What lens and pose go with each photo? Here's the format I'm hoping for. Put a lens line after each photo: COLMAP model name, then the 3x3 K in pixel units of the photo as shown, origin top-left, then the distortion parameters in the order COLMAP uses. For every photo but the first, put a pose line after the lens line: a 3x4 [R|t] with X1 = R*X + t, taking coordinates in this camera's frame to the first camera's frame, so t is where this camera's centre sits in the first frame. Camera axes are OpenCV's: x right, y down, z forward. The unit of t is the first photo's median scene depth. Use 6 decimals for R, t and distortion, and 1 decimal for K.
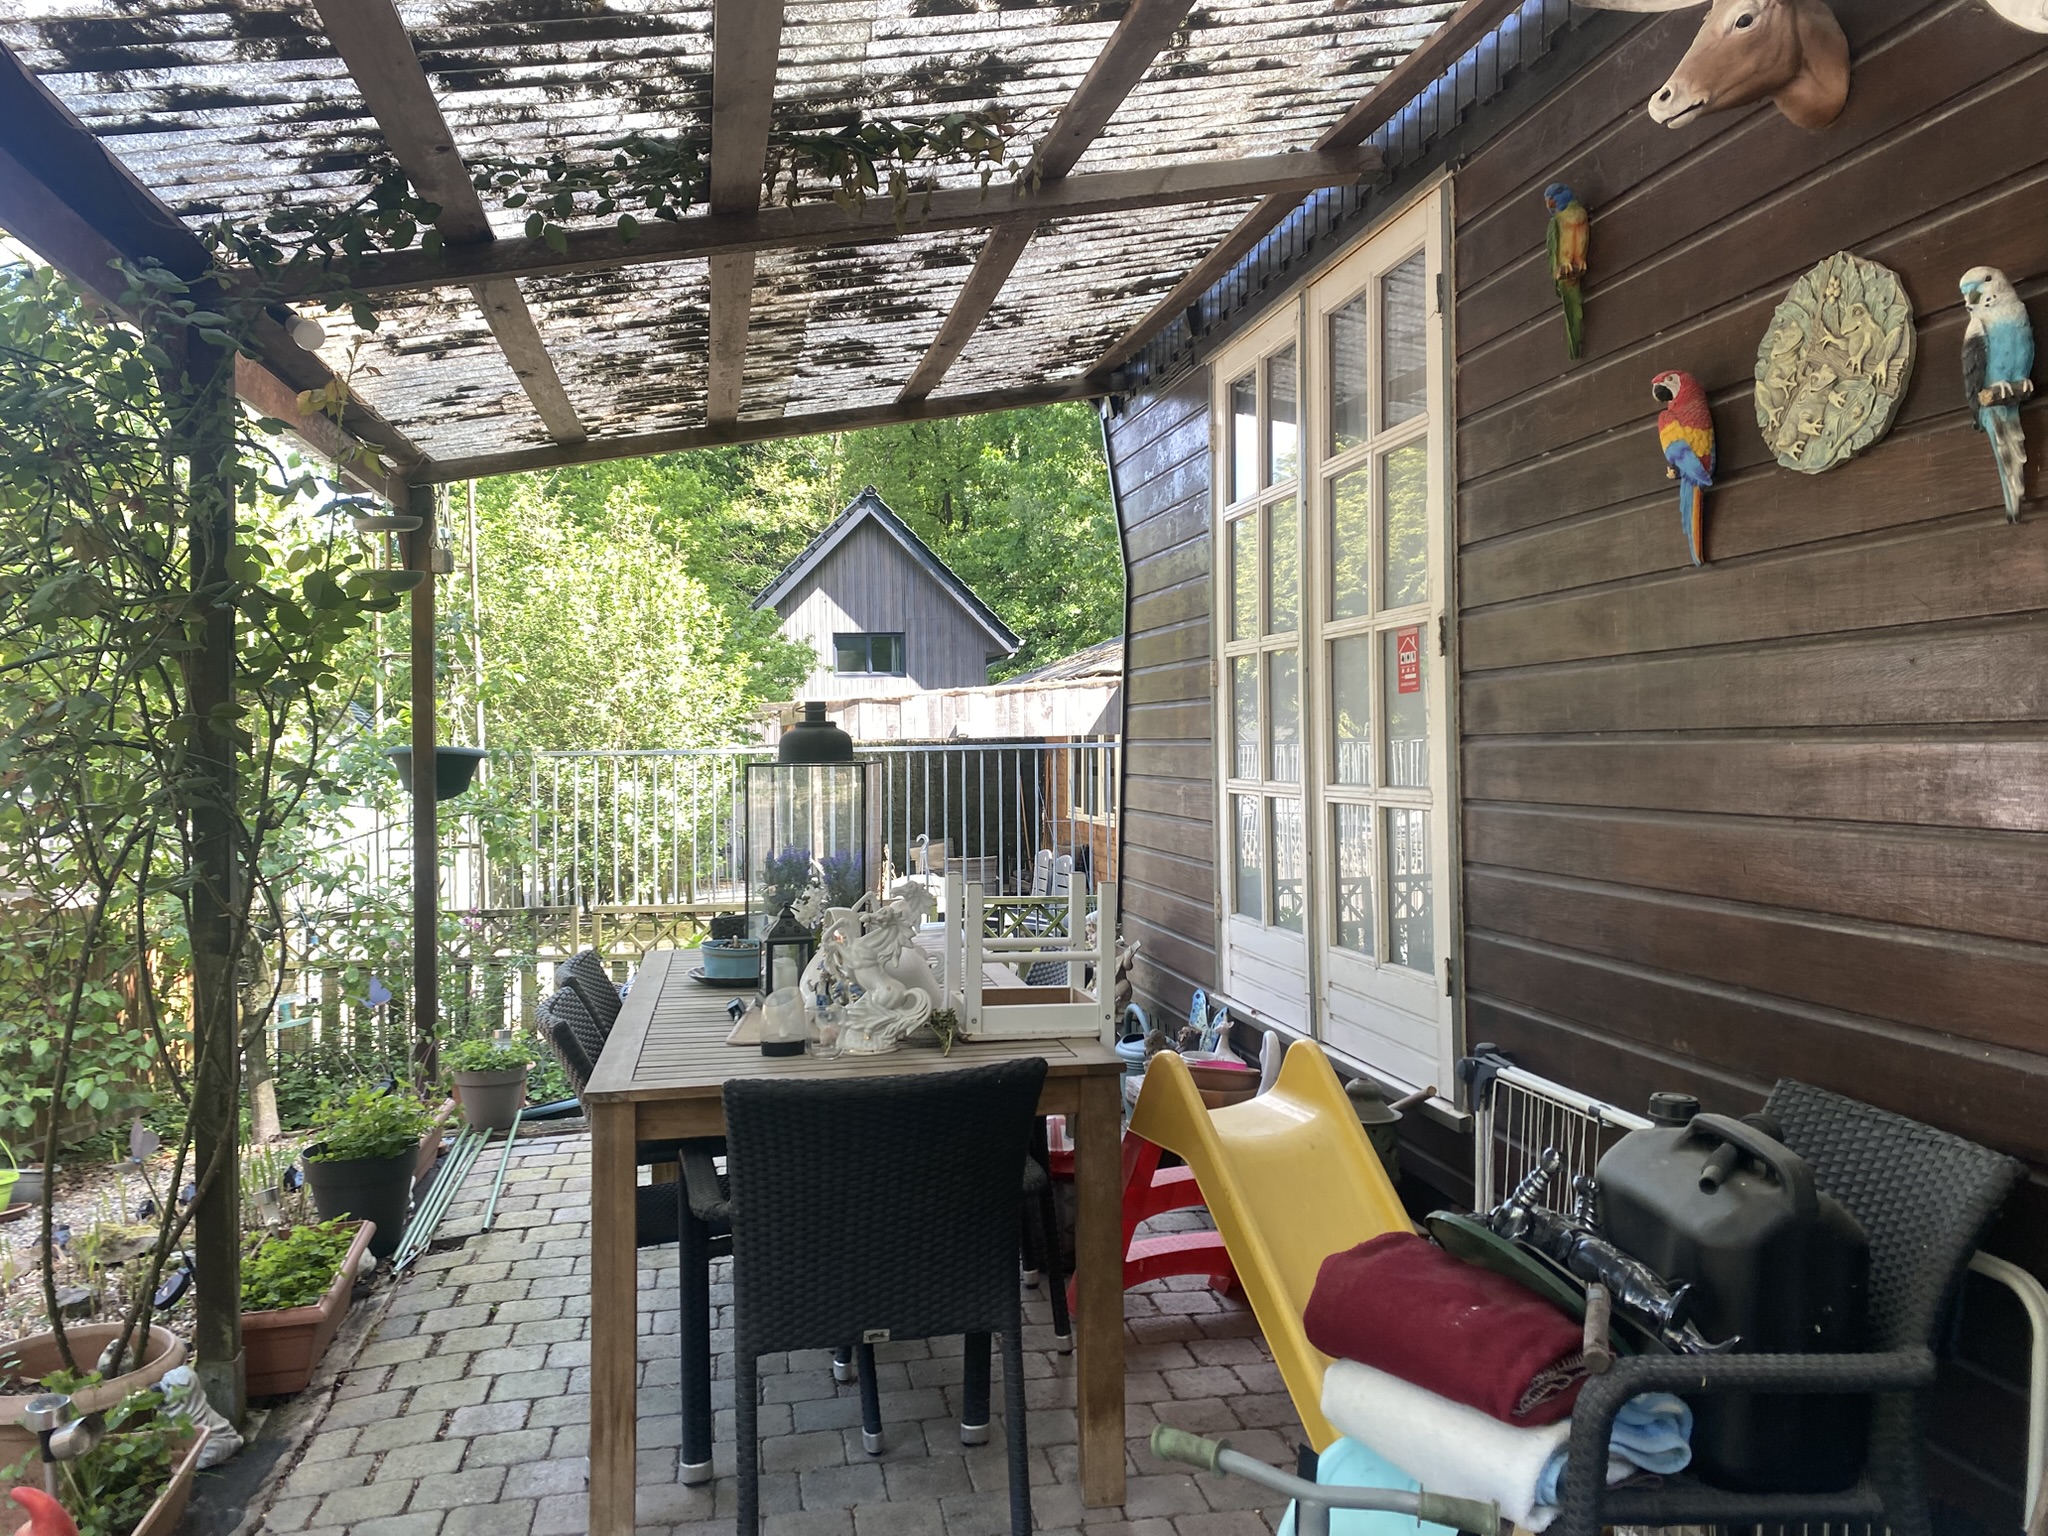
lens RADIAL K [[1538.0, 0, 1035.7], [0, 1538.0, 768.8], [0, 0, 1]] dist [0.009420, -0.008177]
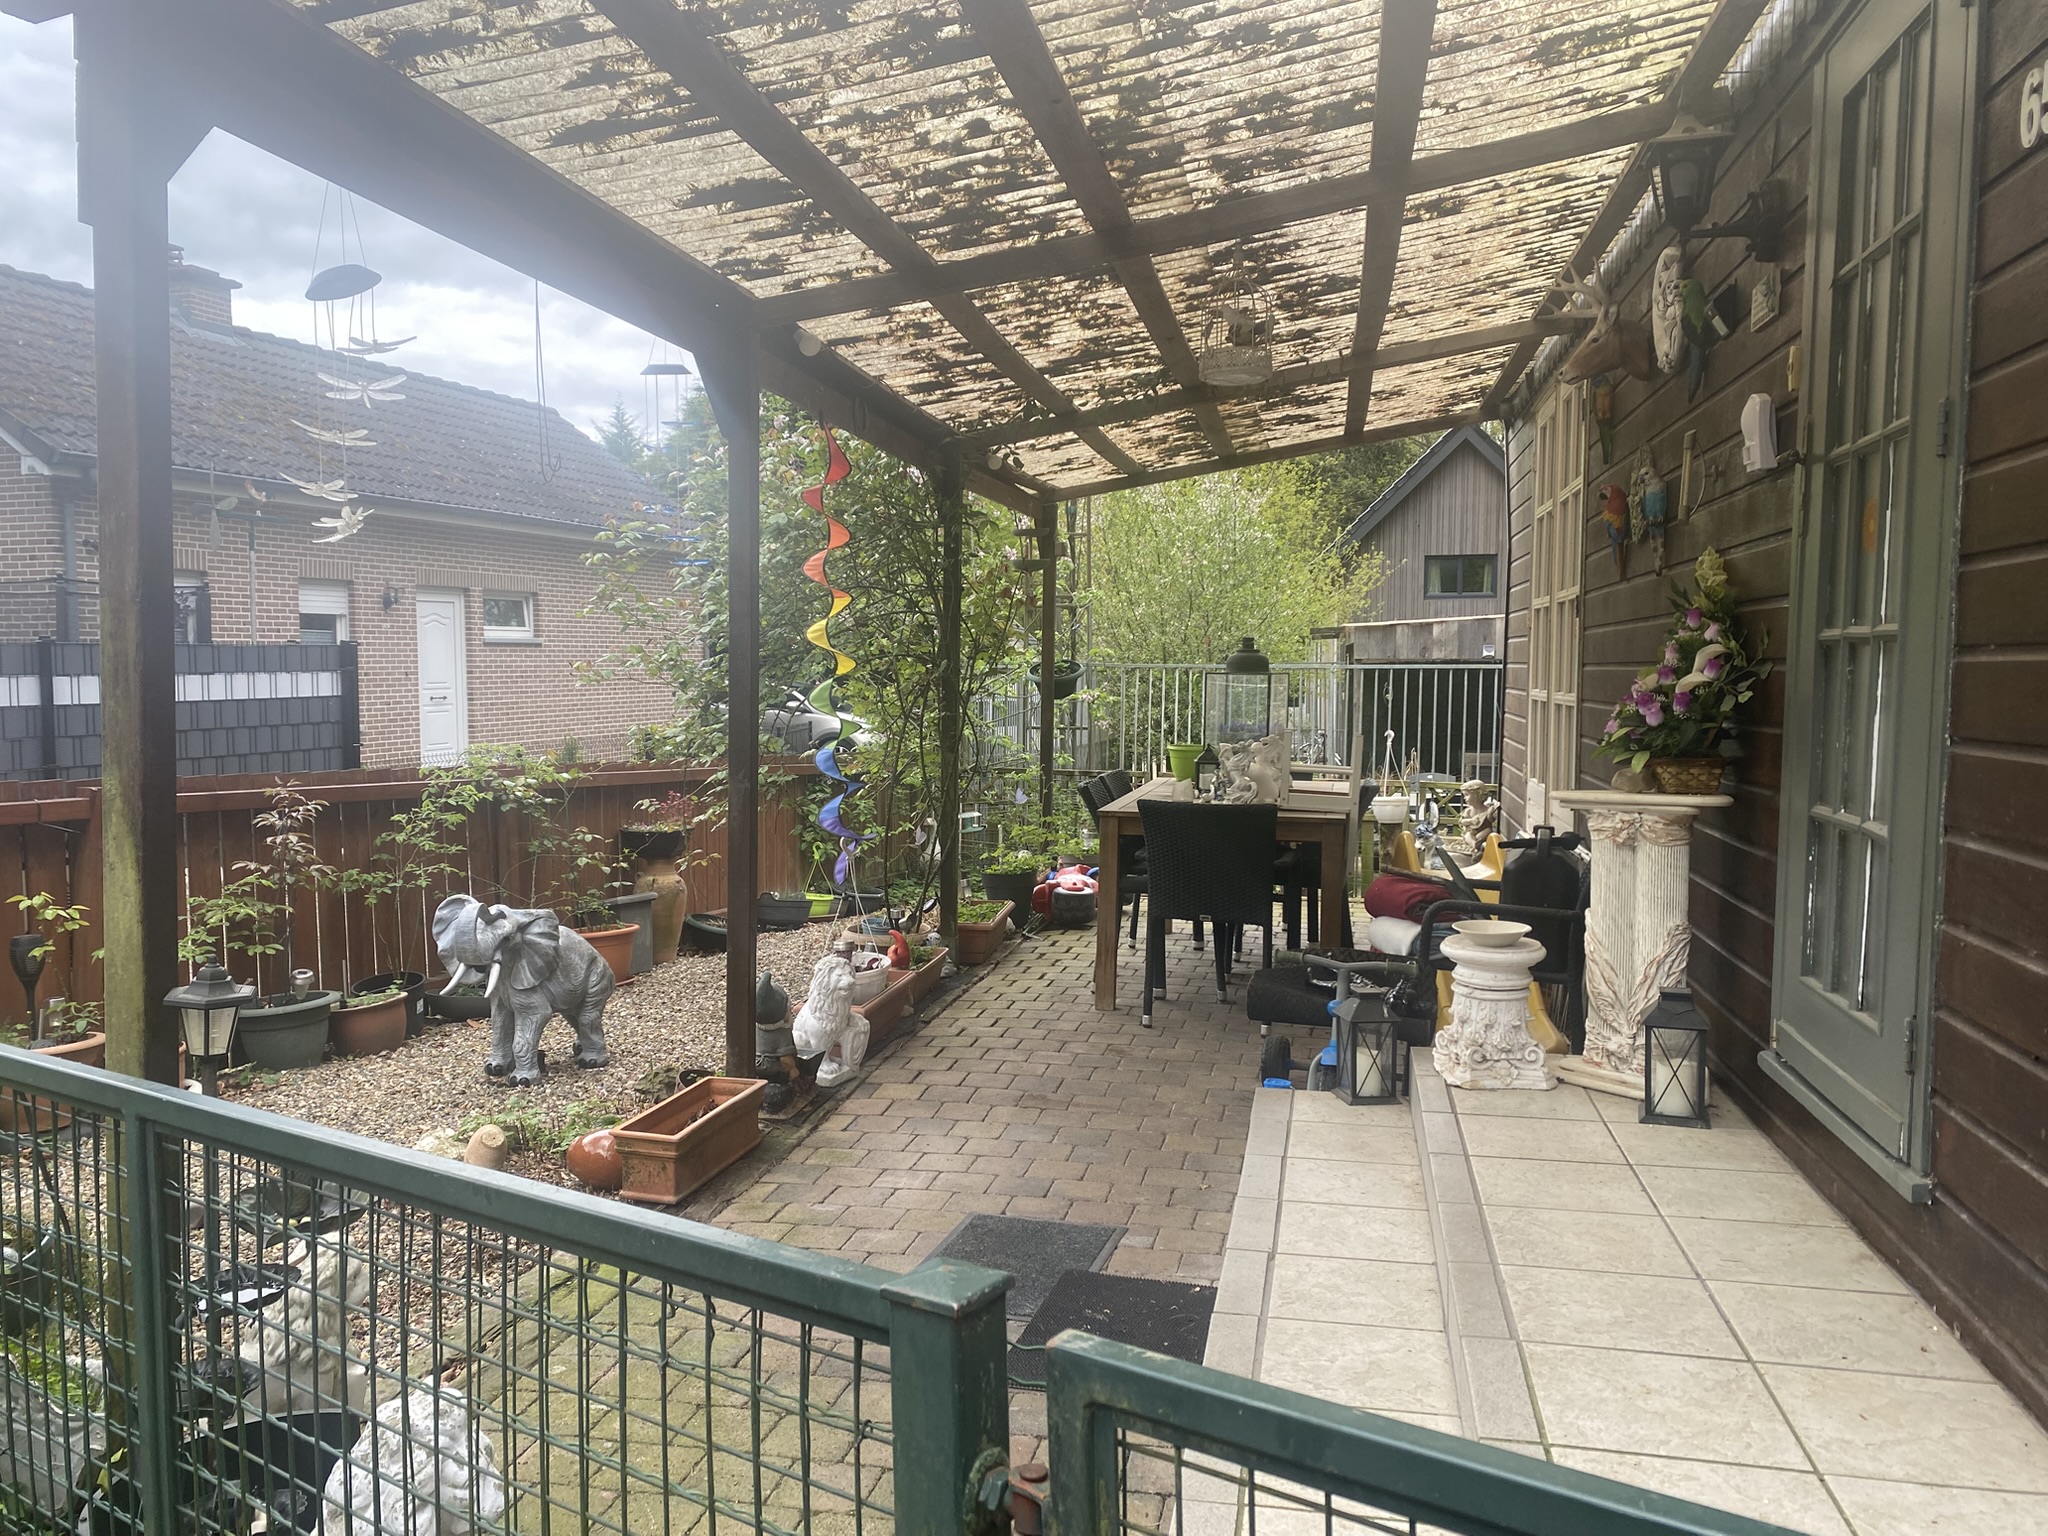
lens RADIAL K [[1538.0, 0, 1022.9], [0, 1538.0, 772.2], [0, 0, 1]] dist [0.009420, -0.008177]
pose [[0.917289, 0.047256, -0.395408, 0.307741], [-0.024178, 0.997711, 0.063150, 0.005691], [0.397487, -0.048366, 0.916332, -0.690761]]
